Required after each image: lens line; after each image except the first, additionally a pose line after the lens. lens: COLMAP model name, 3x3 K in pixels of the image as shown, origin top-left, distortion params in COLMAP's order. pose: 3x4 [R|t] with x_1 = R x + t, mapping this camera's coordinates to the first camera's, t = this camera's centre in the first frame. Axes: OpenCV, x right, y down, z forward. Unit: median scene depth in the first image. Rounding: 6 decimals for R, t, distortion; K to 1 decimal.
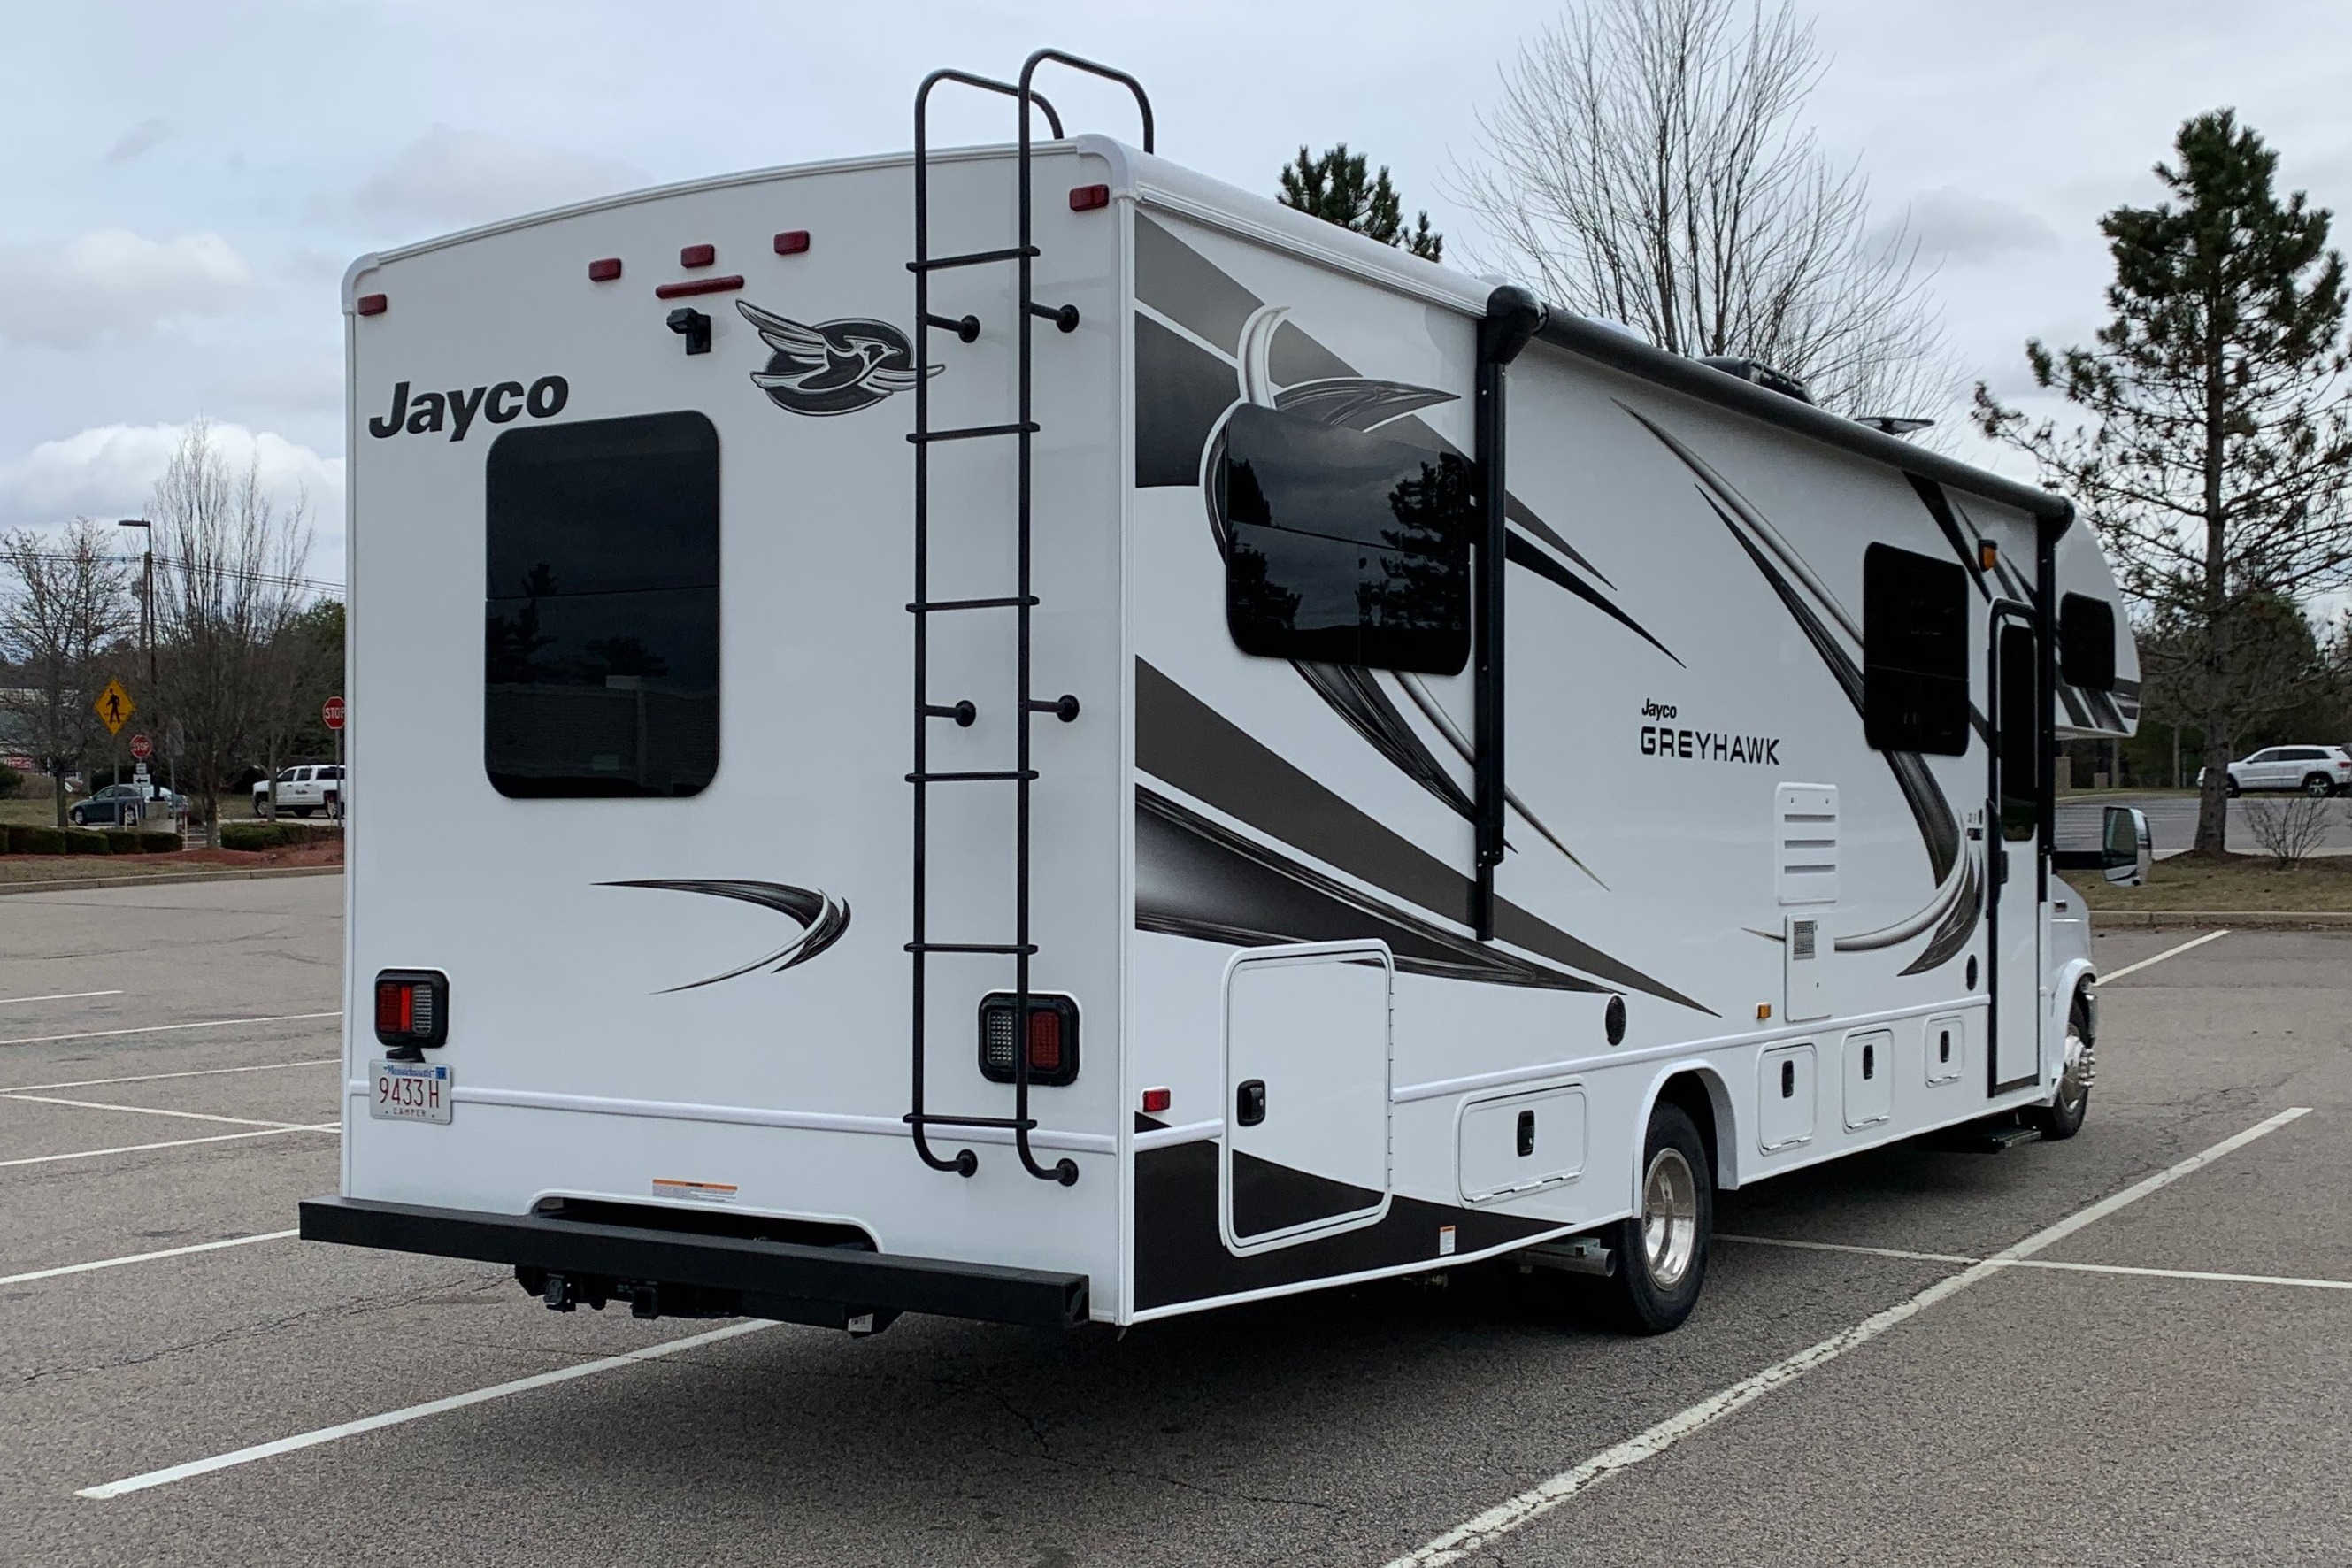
lens RADIAL K [[2608.4, 0, 1176.0], [0, 2608.4, 784.0], [0, 0, 1]] dist [0.194518, -0.585671]
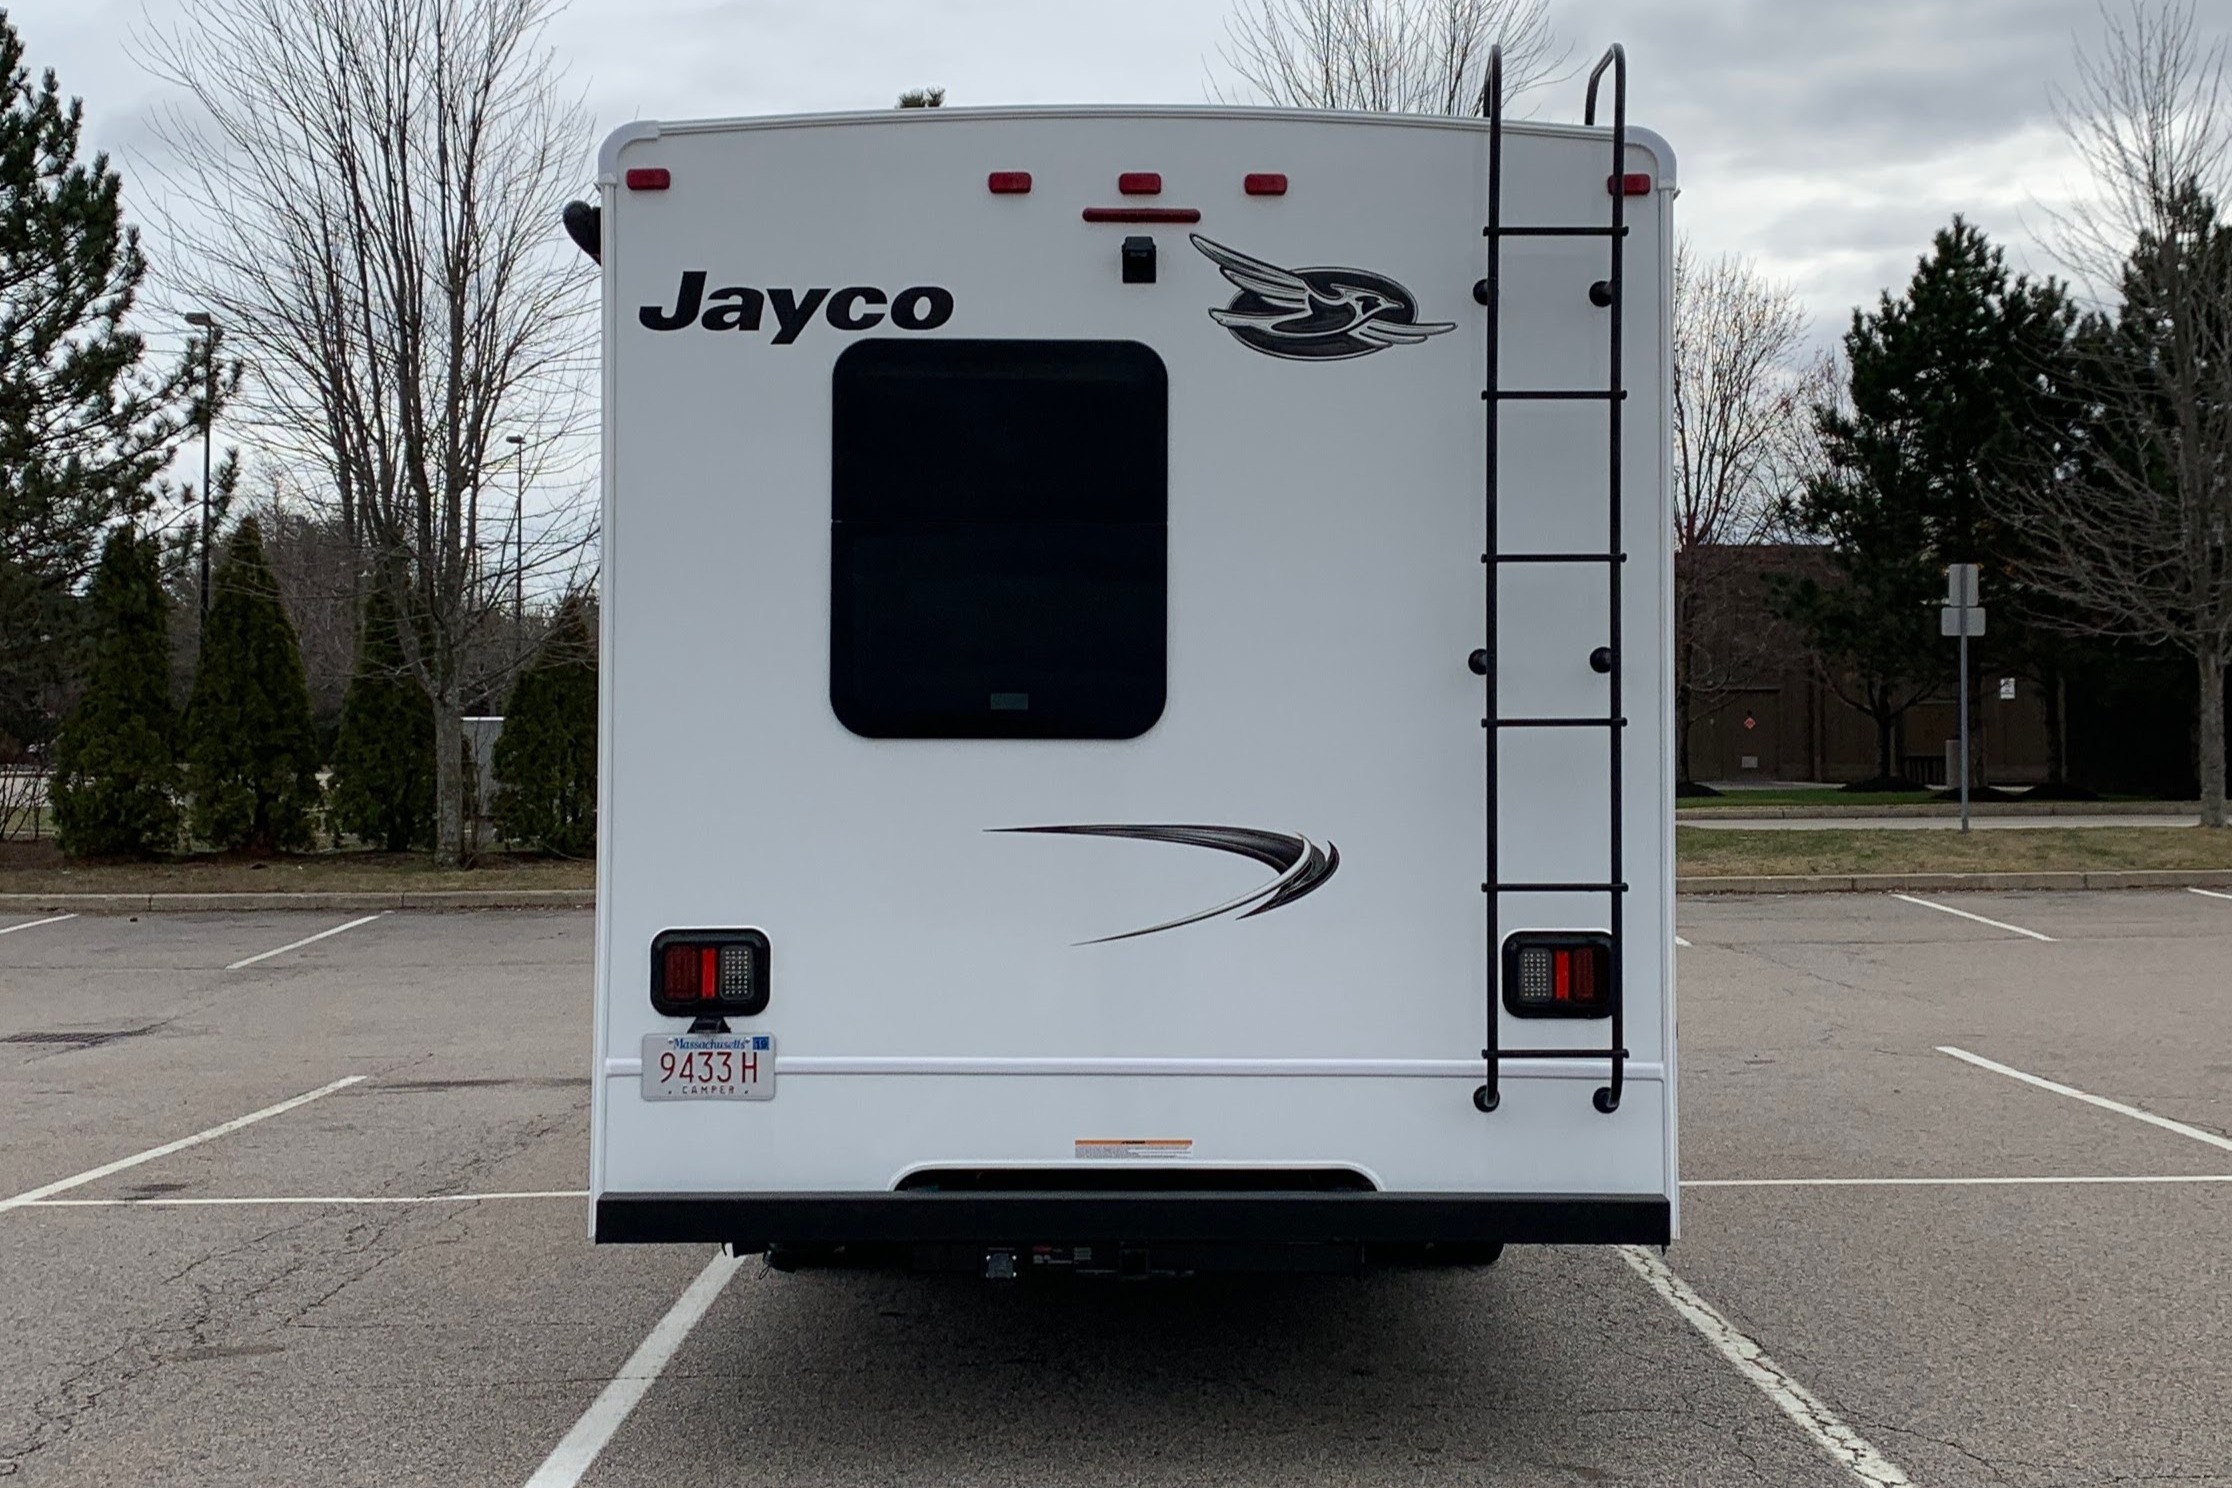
lens RADIAL K [[2940.8, 0, 1166.7], [0, 2940.8, 688.5], [0, 0, 1]] dist [0.188904, -0.546829]
pose [[0.838632, 0.025434, 0.544104, -0.711321], [-0.011868, 0.999525, -0.028430, 0.015739], [-0.544569, 0.017385, 0.838536, 0.079055]]
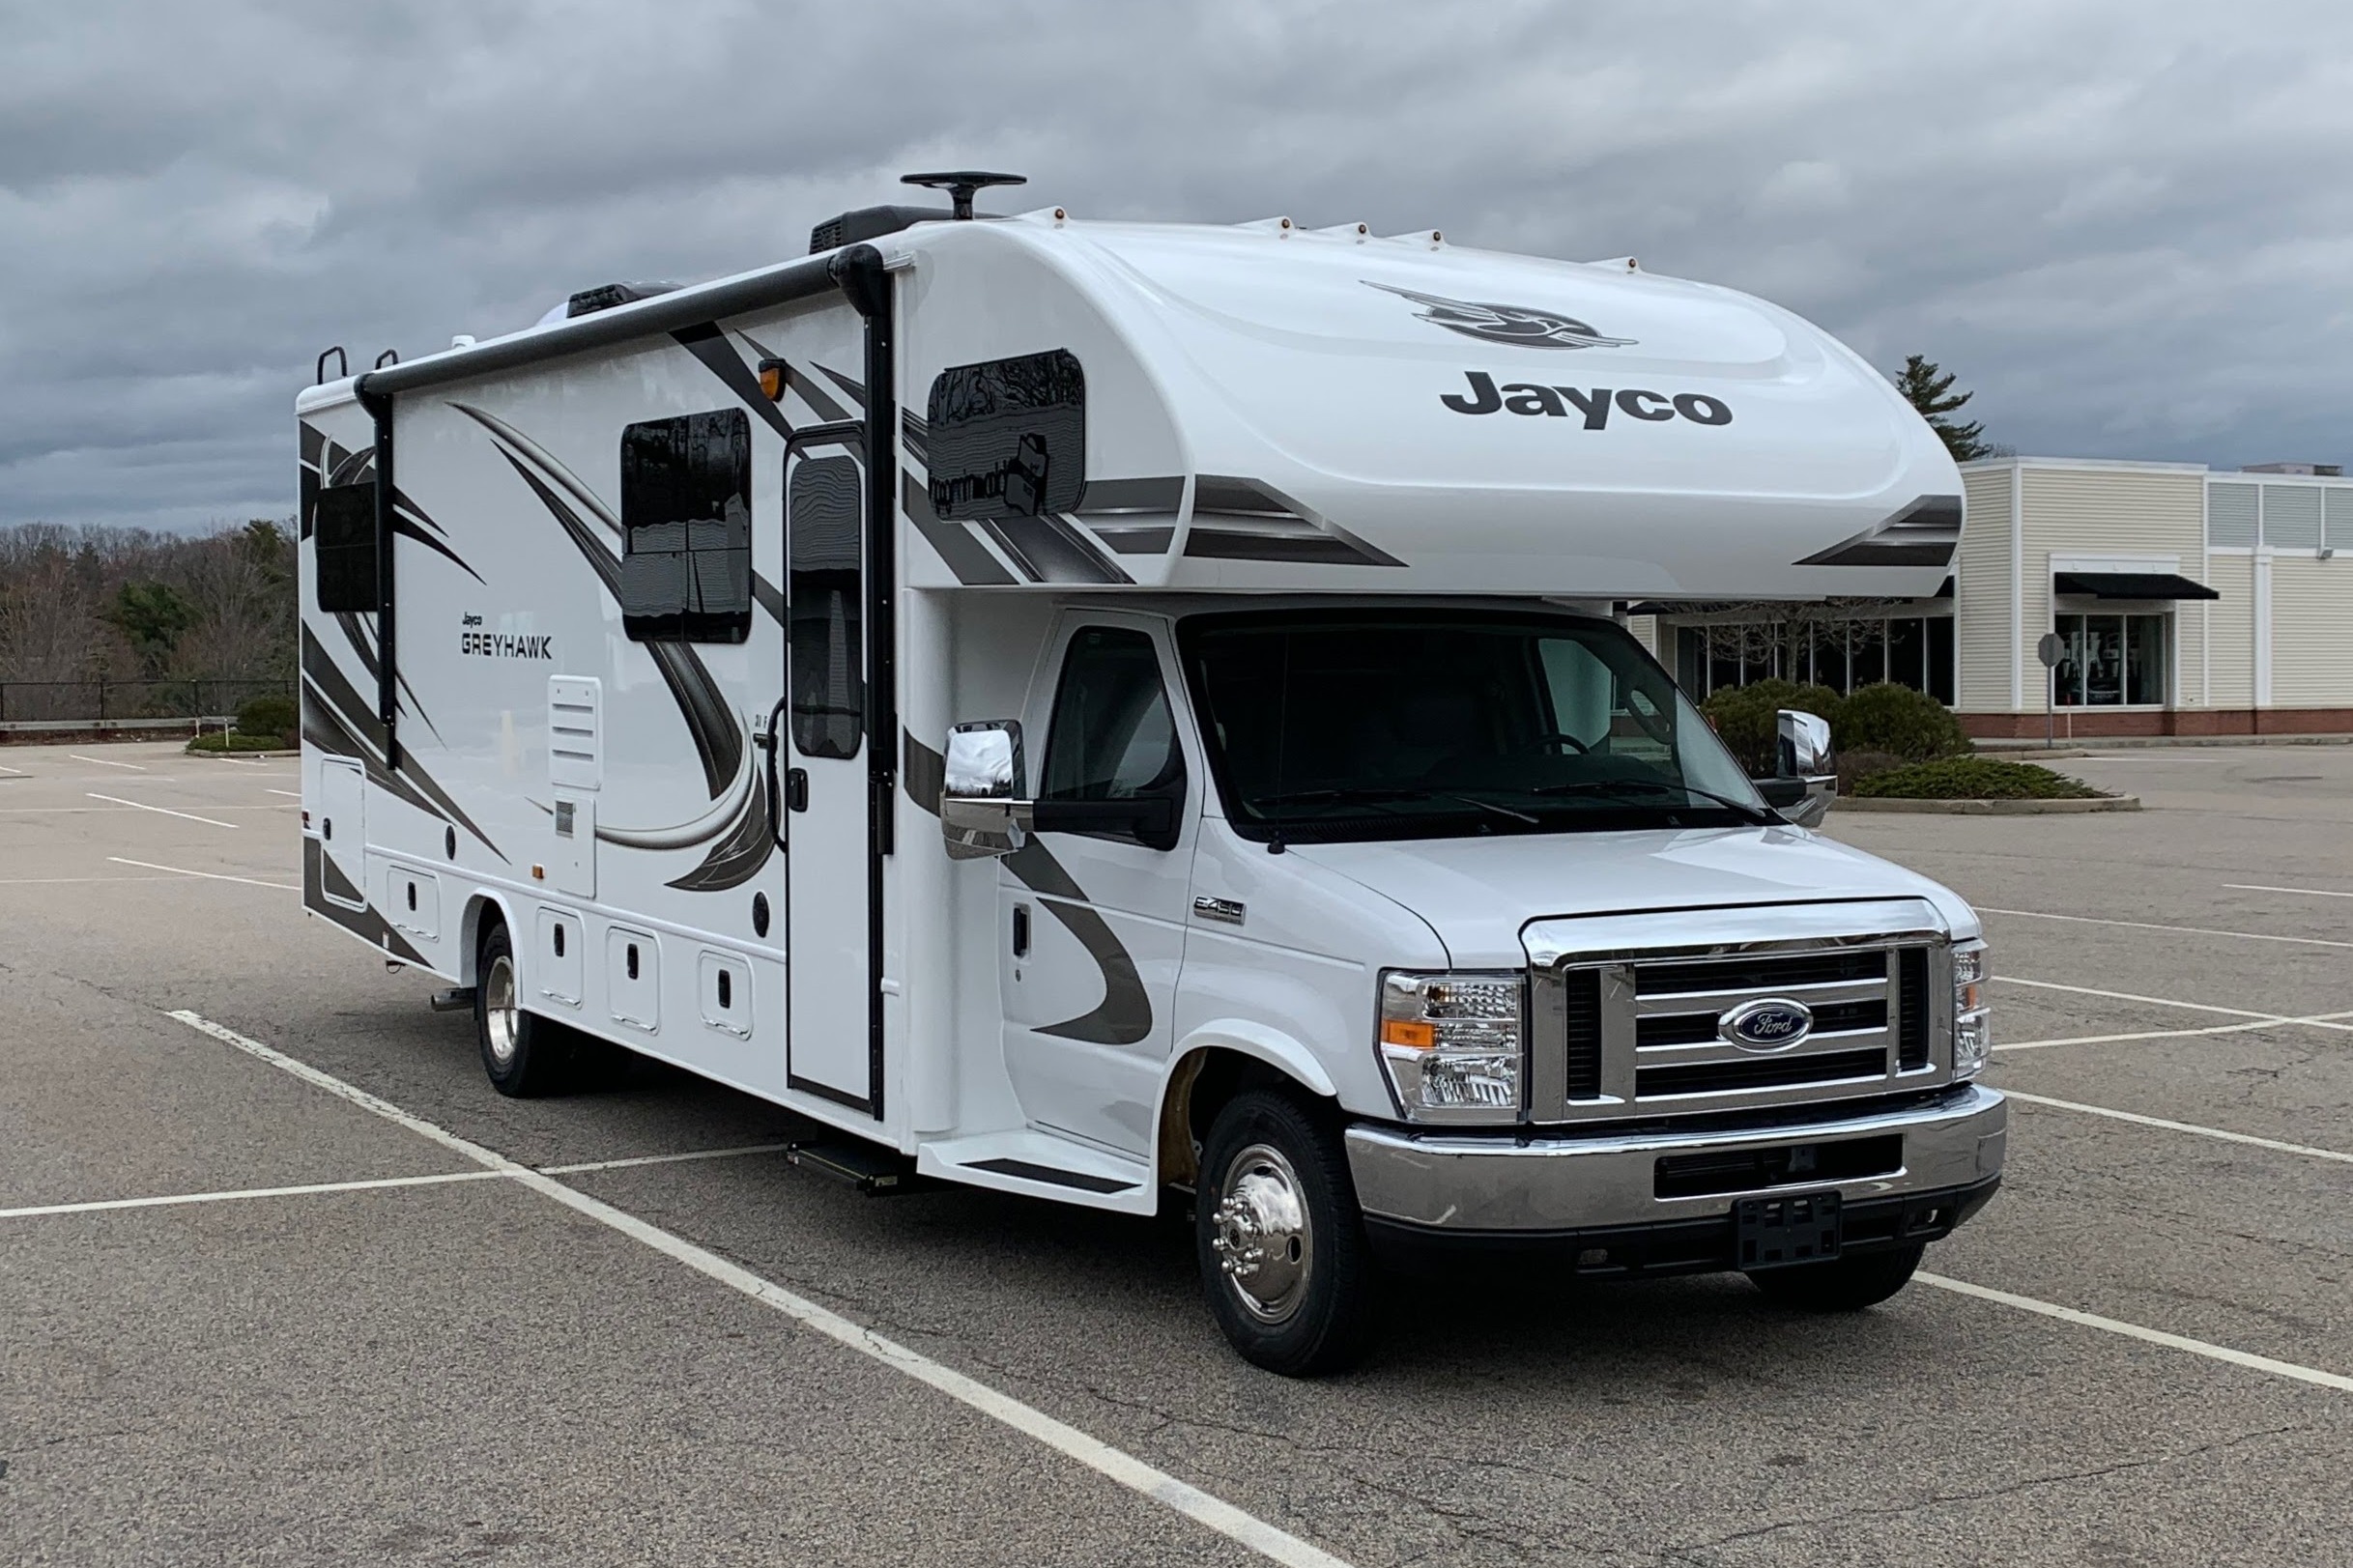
lens RADIAL K [[3099.9, 0, 1229.9], [0, 3099.9, 725.5], [0, 0, 1]] dist [0.188904, -0.546829]
pose [[-0.456767, 0.029561, -0.889095, 1.699265], [0.013688, 0.999563, 0.026202, -0.013274], [0.889481, -0.000202, -0.456972, 2.468133]]
